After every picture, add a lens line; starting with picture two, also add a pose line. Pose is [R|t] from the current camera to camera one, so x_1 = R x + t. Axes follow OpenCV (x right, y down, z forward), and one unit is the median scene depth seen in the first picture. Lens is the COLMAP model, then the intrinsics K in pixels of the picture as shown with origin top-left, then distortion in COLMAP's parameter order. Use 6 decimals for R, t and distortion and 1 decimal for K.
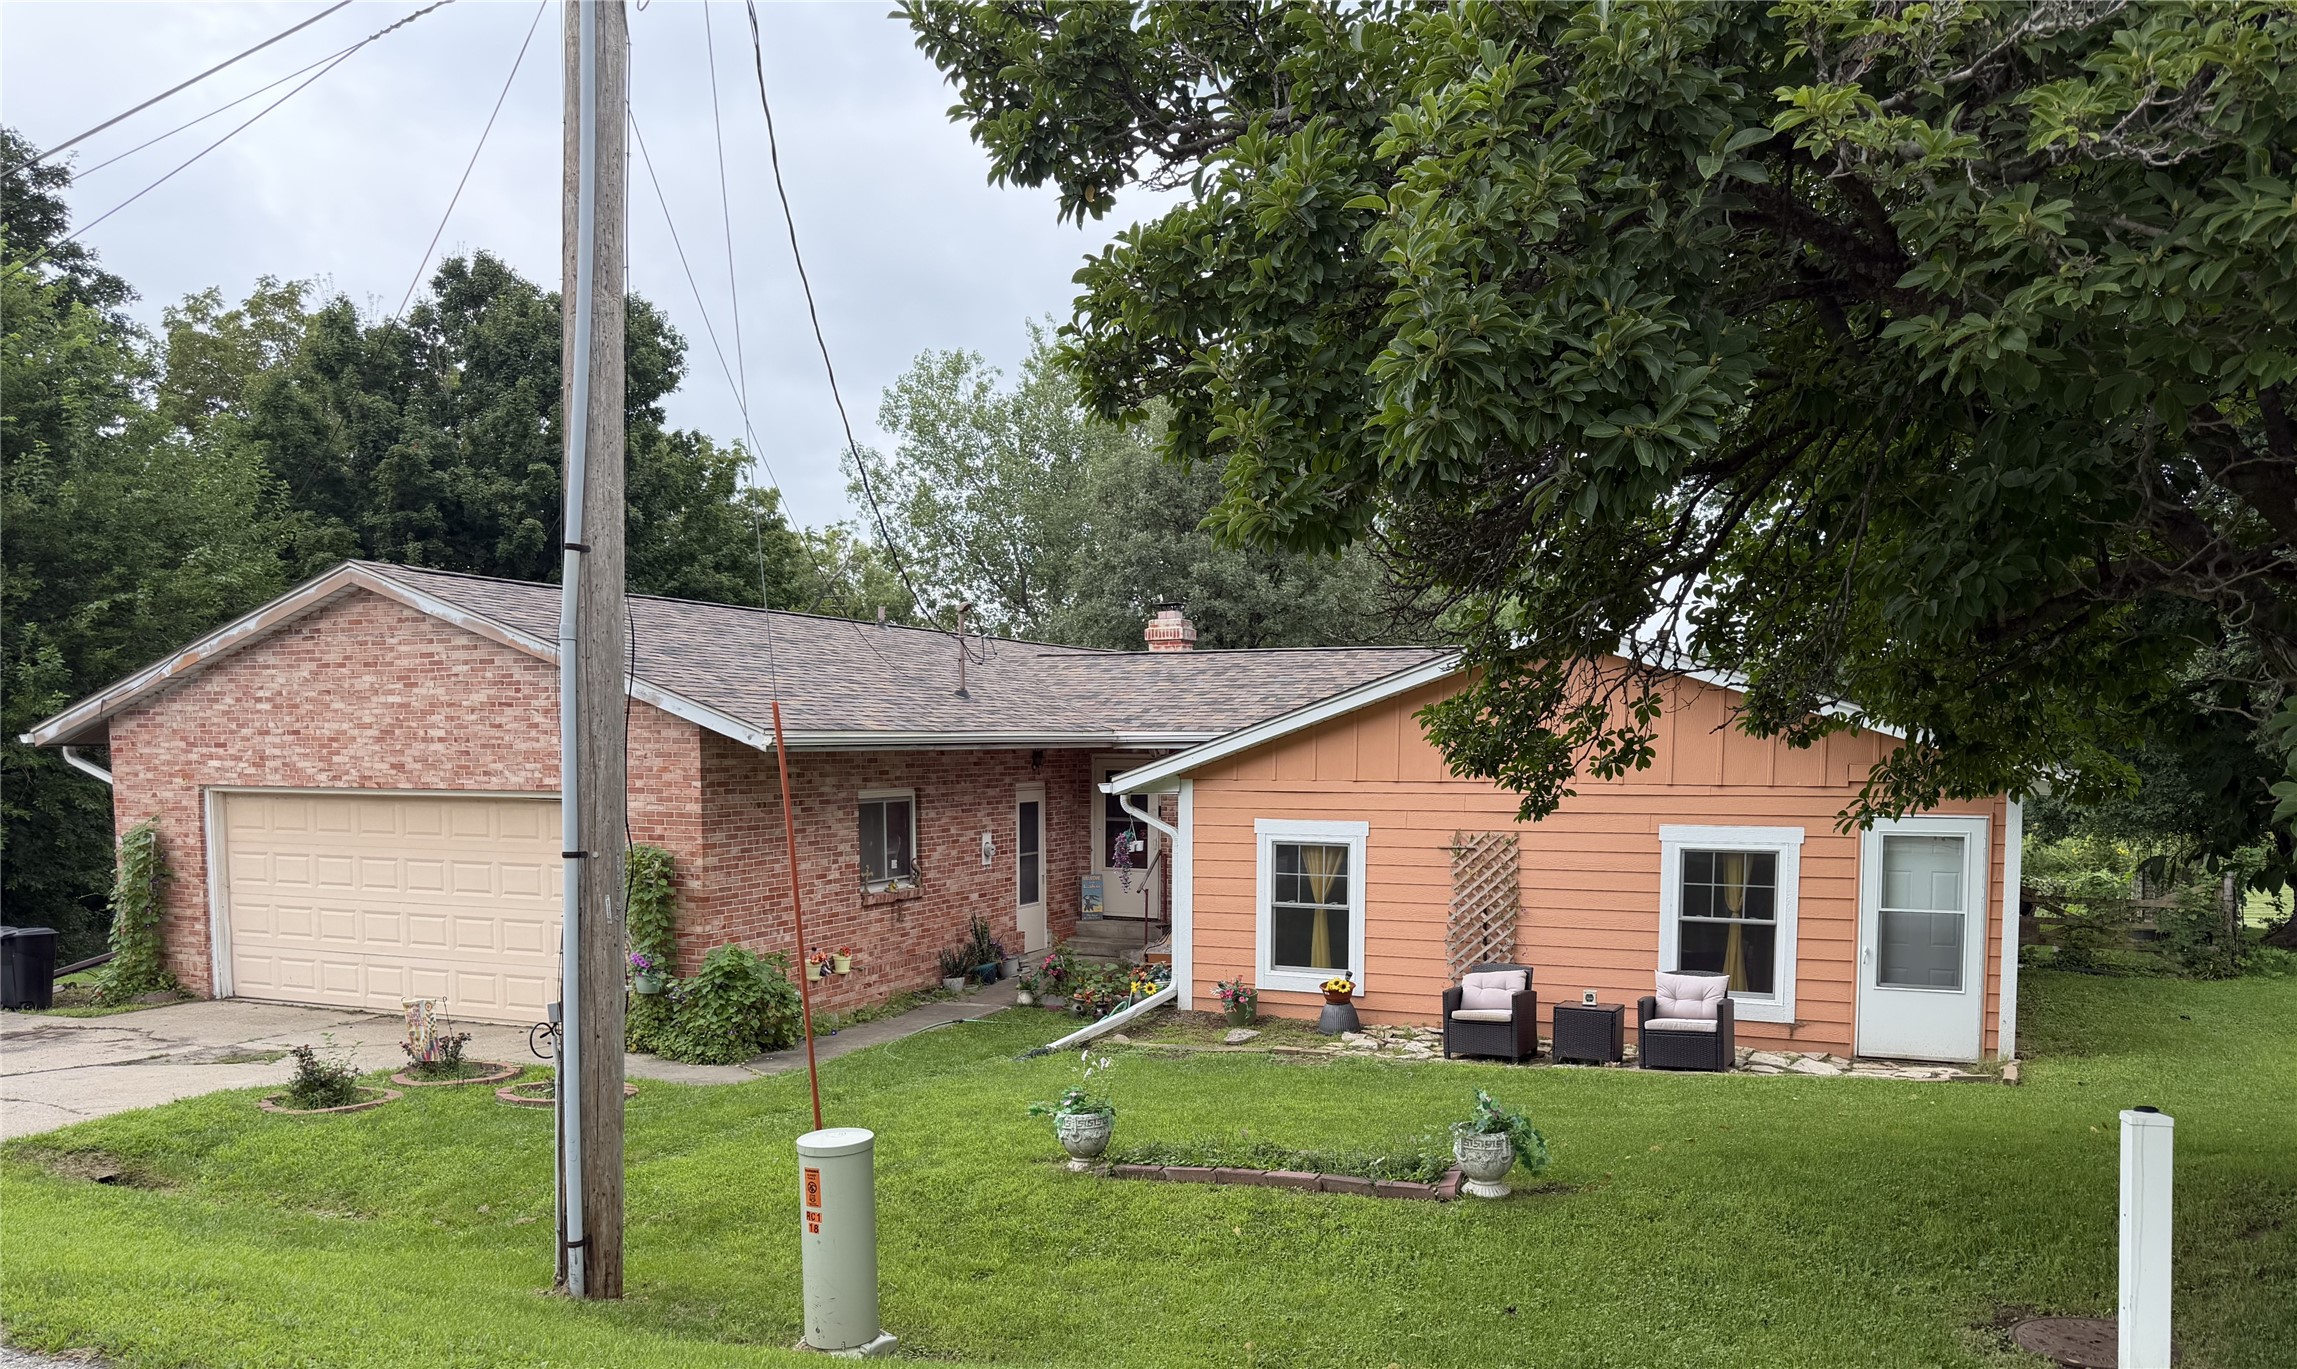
lens RADIAL K [[1498.5, 0, 1147.5], [0, 1498.5, 647.3], [0, 0, 1]] dist [-0.000638, 0.002091]
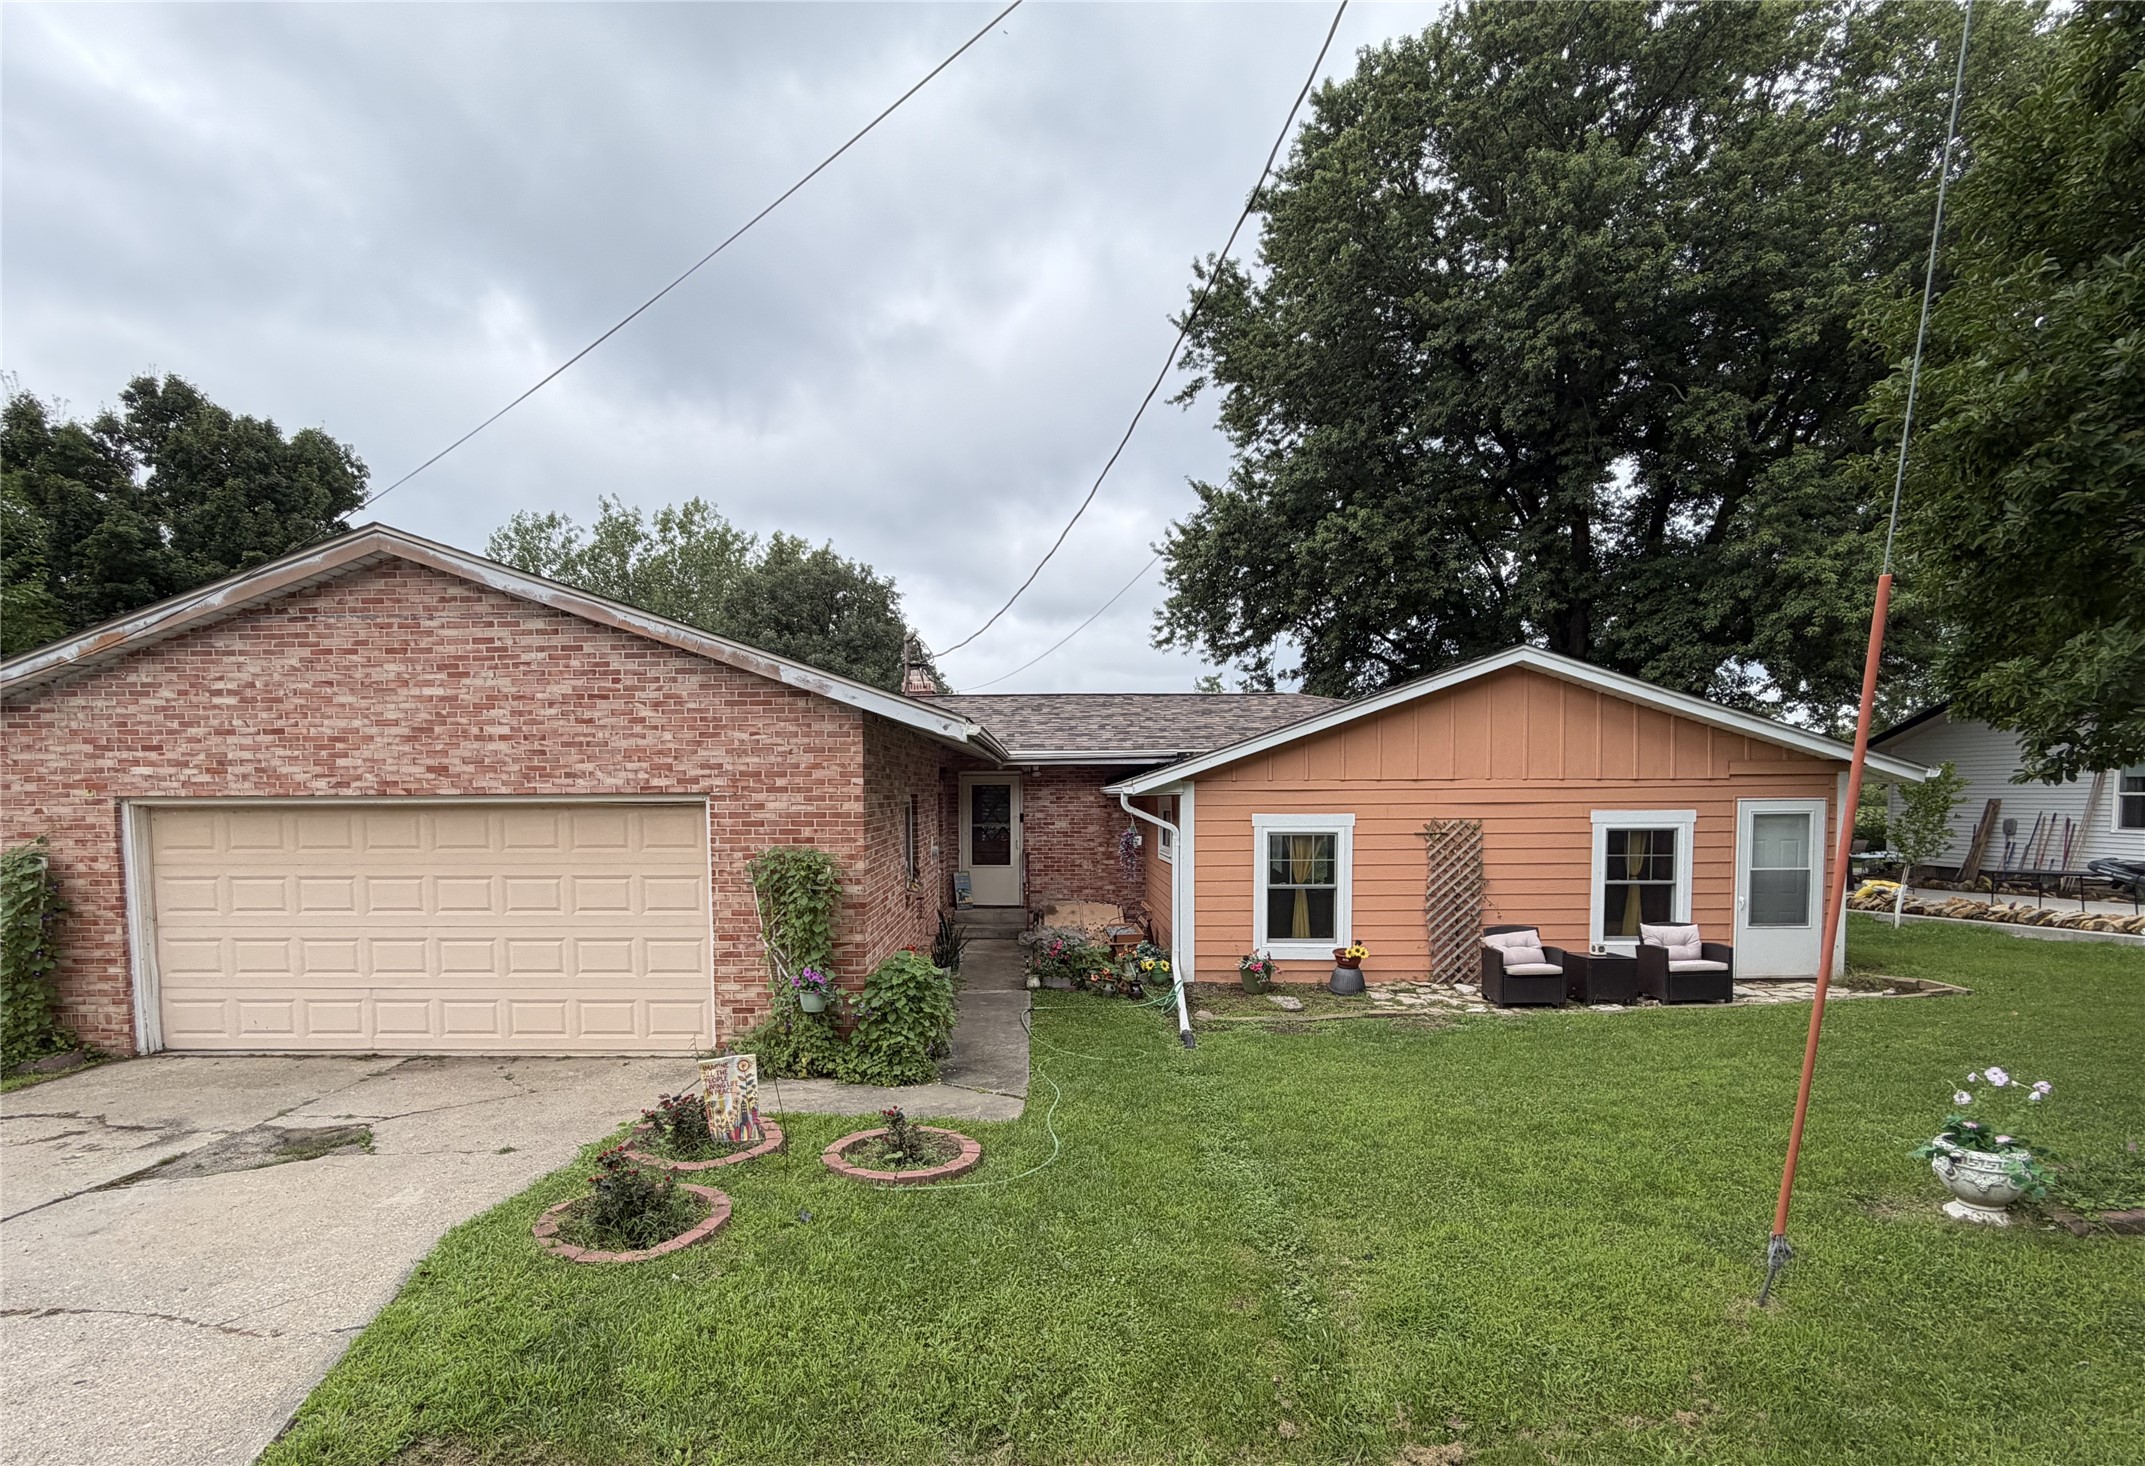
lens RADIAL K [[975.1, 0, 1072.5], [0, 975.1, 733.0], [0, 0, 1]] dist [-0.000667, -0.000396]
pose [[0.941563, 0.009931, 0.336689, -0.333889], [-0.012974, 0.999893, 0.006789, 0.048357], [-0.336586, -0.010760, 0.941591, 0.337561]]
